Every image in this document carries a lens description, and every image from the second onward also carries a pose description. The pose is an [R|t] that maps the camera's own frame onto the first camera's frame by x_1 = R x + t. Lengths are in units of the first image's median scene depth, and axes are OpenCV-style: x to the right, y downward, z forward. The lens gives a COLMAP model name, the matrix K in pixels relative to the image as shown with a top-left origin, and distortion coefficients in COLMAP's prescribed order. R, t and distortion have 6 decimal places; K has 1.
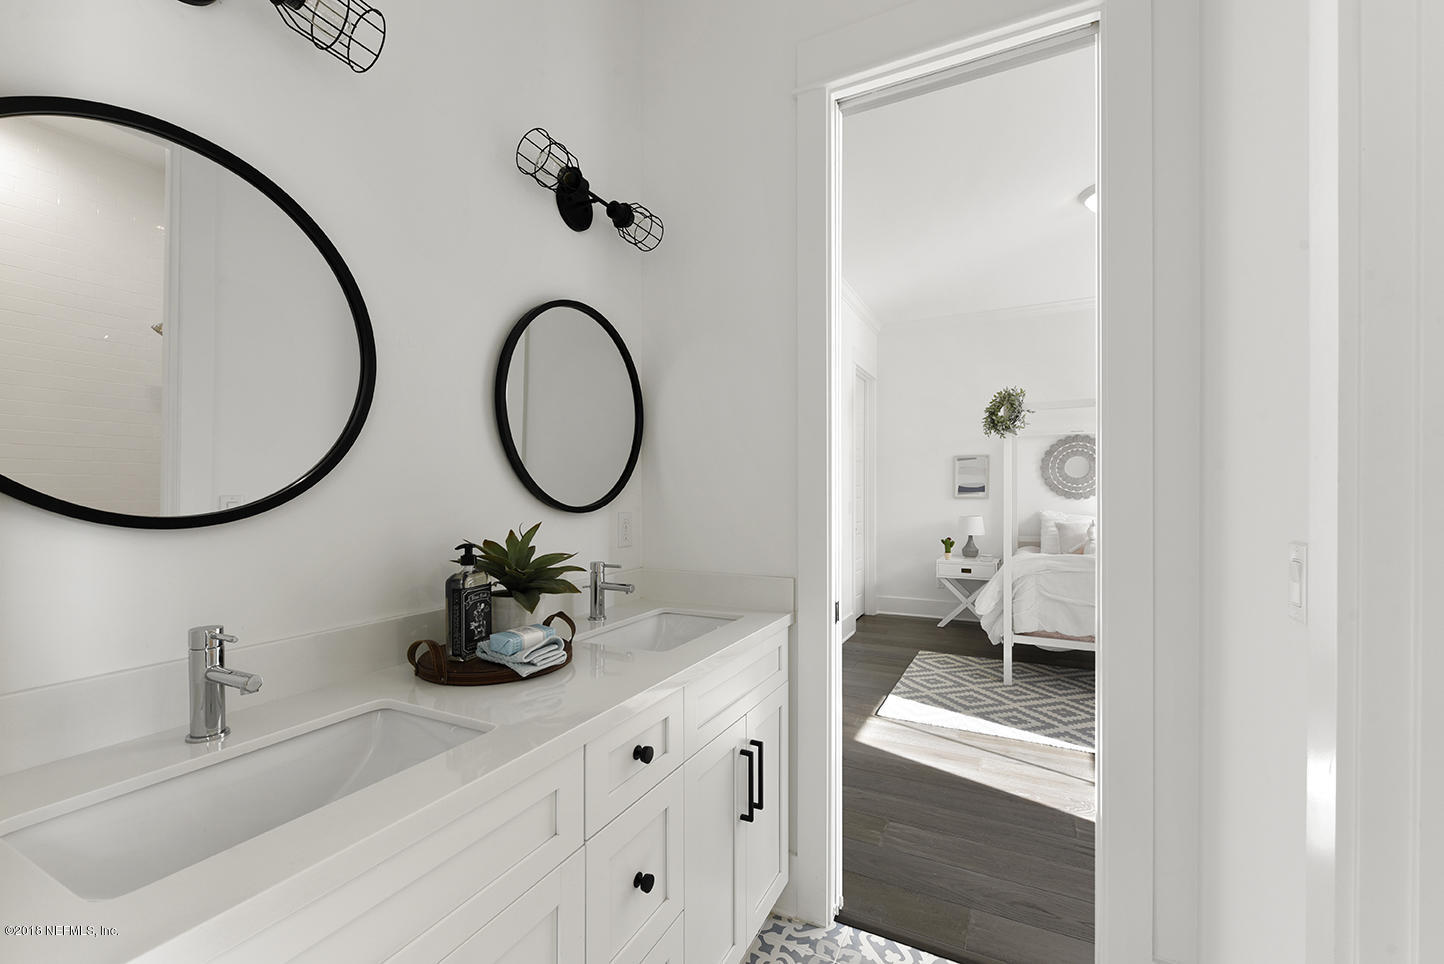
lens RADIAL K [[616.1, 0, 725.4], [0, 616.1, 472.8], [0, 0, 1]] dist [0.000572, -0.000927]
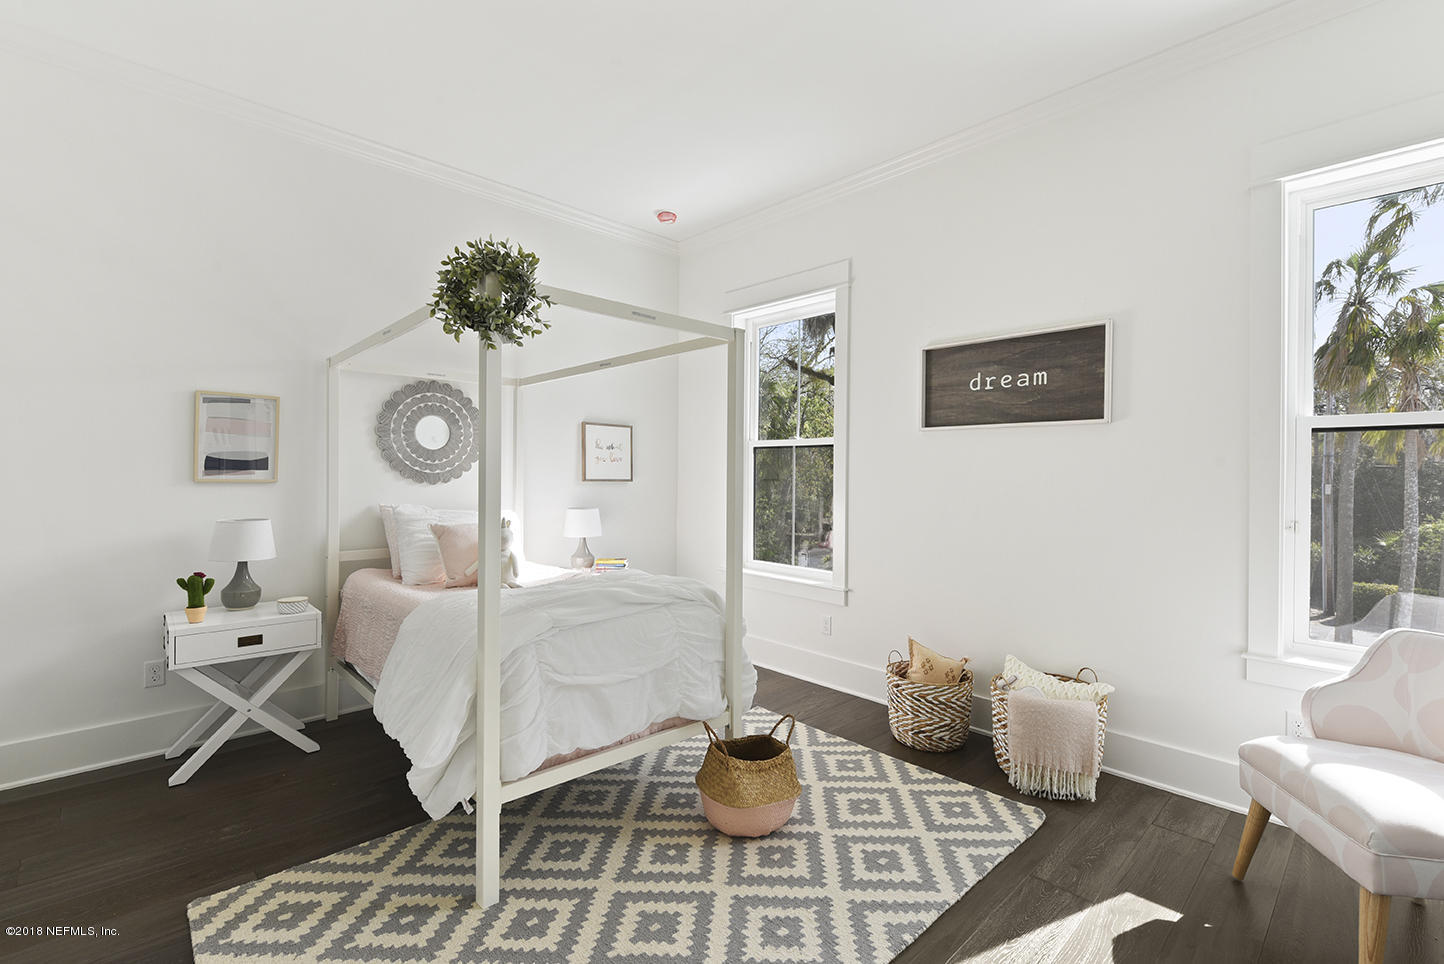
lens RADIAL K [[647.6, 0, 721.0], [0, 647.6, 475.0], [0, 0, 1]] dist [0.000753, -0.000078]
pose [[0.339640, 0.005749, 0.940538, 0.056121], [-0.038935, 0.999210, 0.007952, 0.018389], [-0.939749, -0.039321, 0.339595, 0.529703]]
